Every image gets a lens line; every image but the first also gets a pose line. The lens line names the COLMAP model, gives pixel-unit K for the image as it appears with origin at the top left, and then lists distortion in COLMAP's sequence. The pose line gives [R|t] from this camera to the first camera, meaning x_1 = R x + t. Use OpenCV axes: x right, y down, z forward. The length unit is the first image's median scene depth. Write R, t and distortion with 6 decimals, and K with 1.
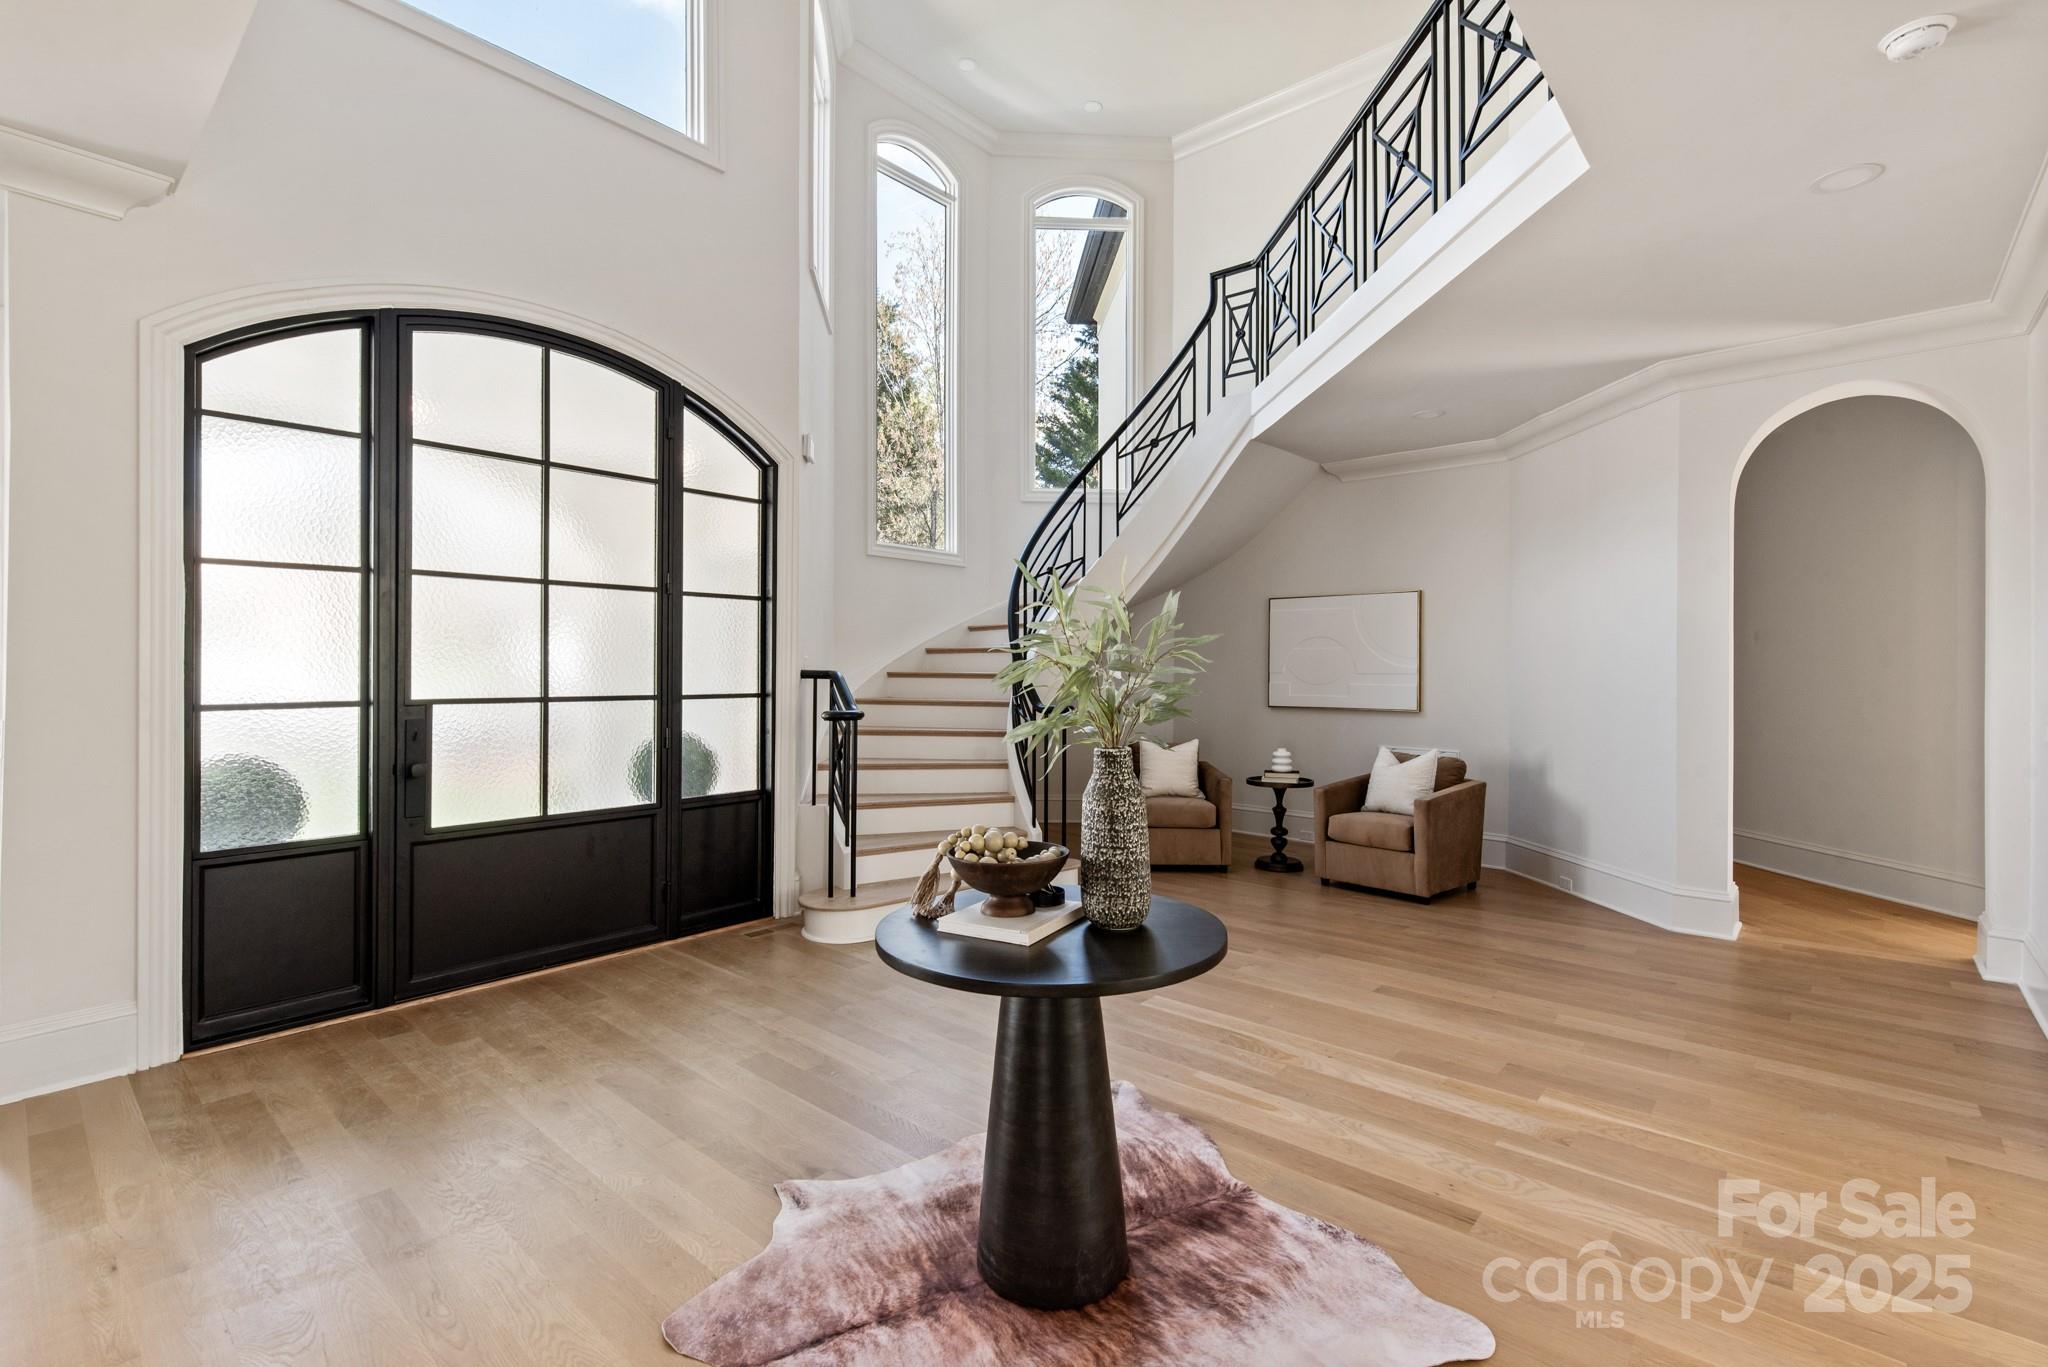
lens RADIAL K [[930.3, 0, 1027.3], [0, 930.3, 665.6], [0, 0, 1]] dist [-0.001880, -0.000099]
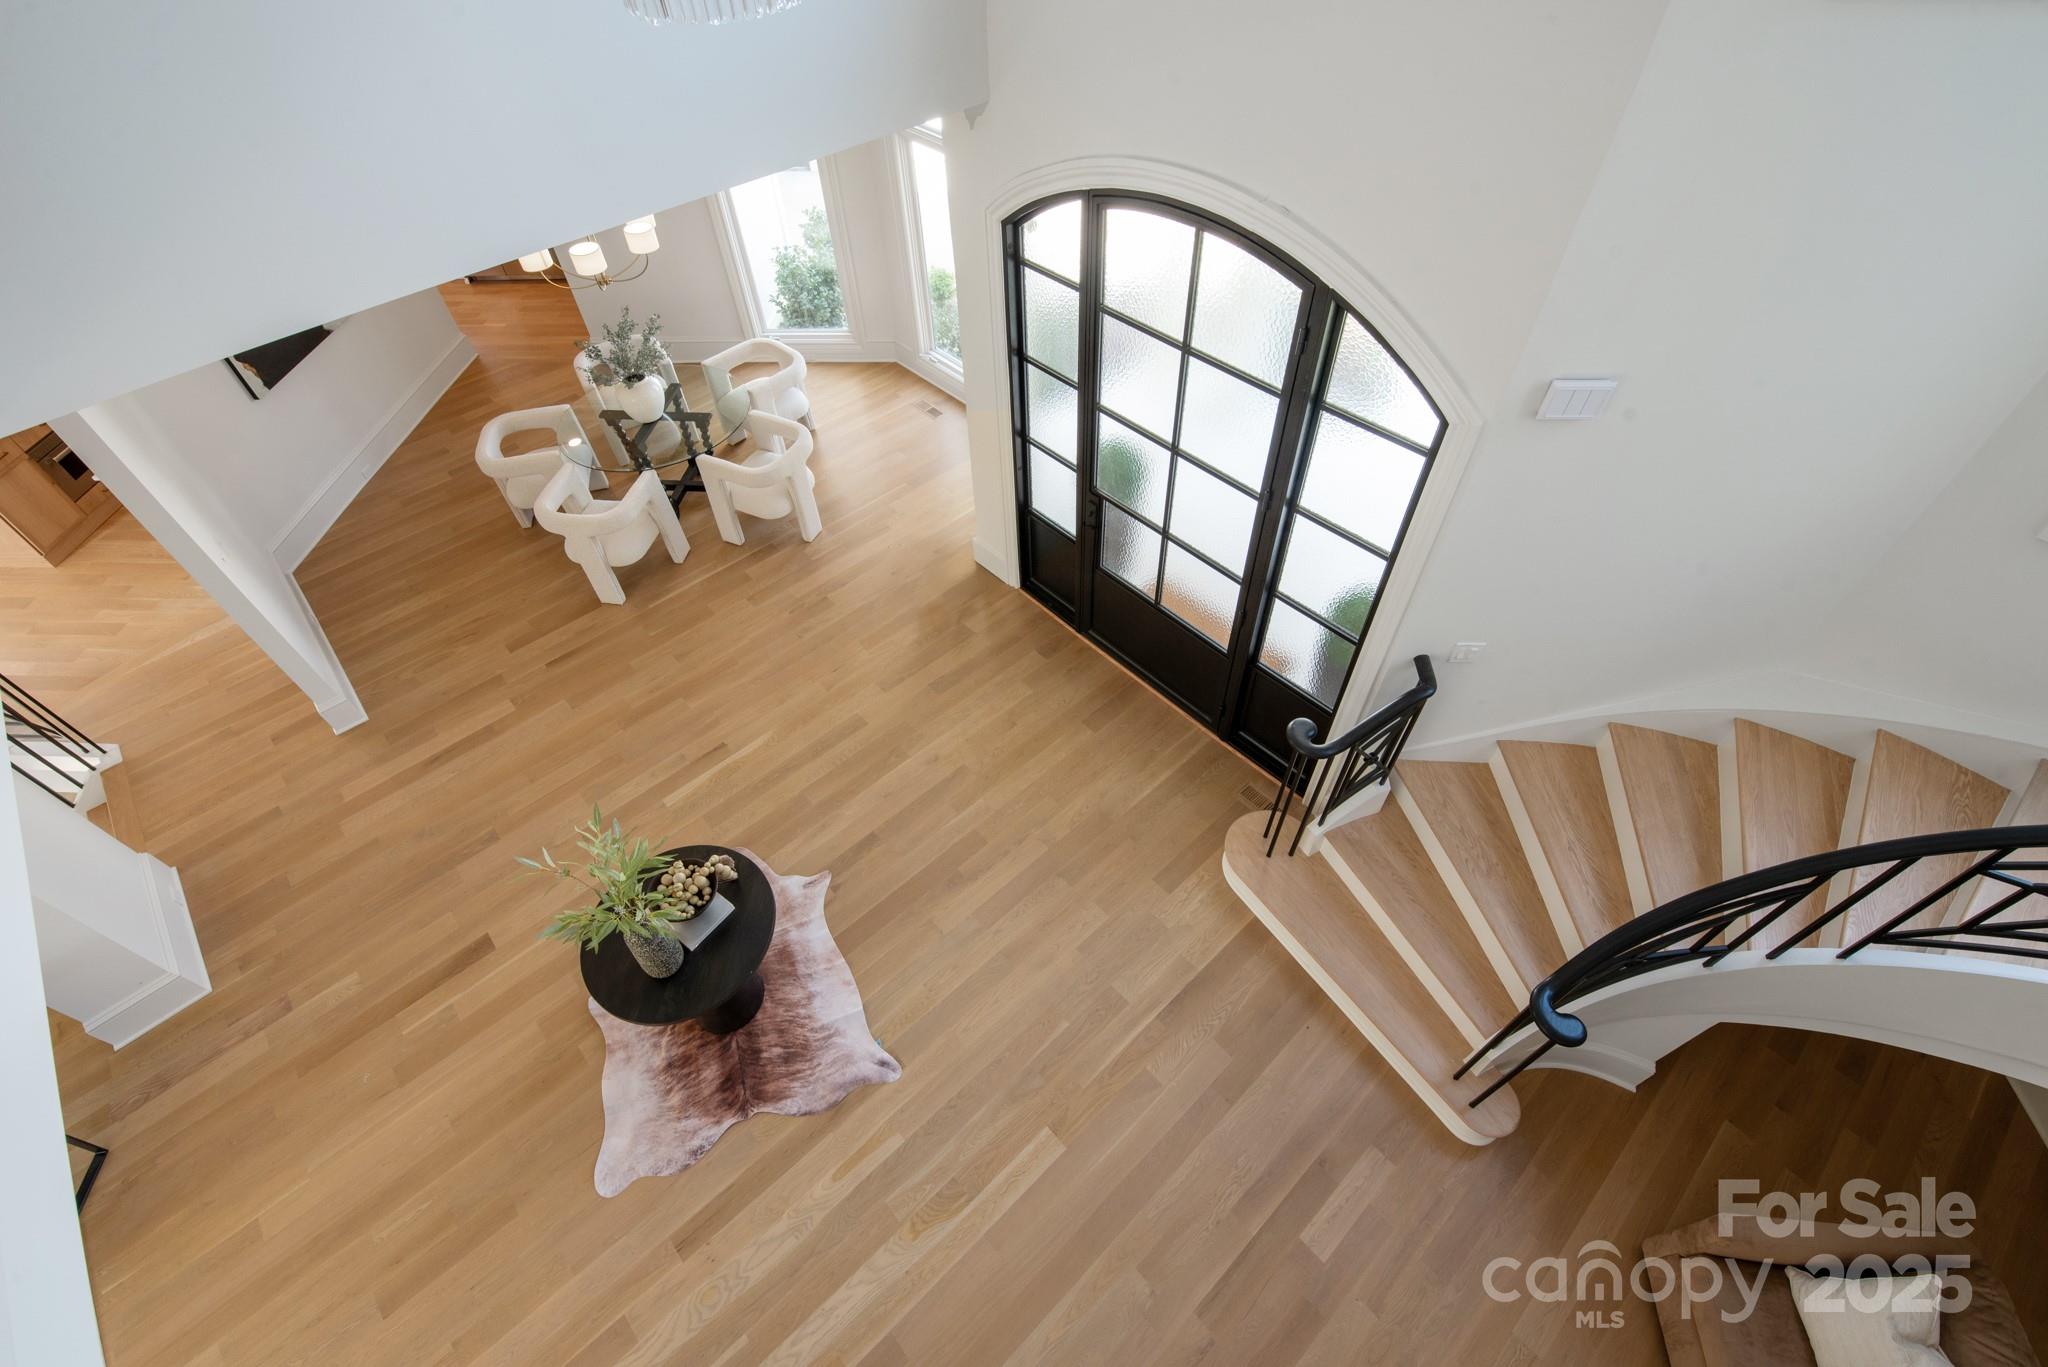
lens RADIAL K [[905.0, 0, 1020.2], [0, 905.0, 679.0], [0, 0, 1]] dist [-0.000525, -0.000326]
pose [[-0.126132, 0.752431, -0.646482, 0.612037], [0.032613, 0.654479, 0.755376, -1.149379], [0.991477, 0.074193, -0.107090, 1.536778]]
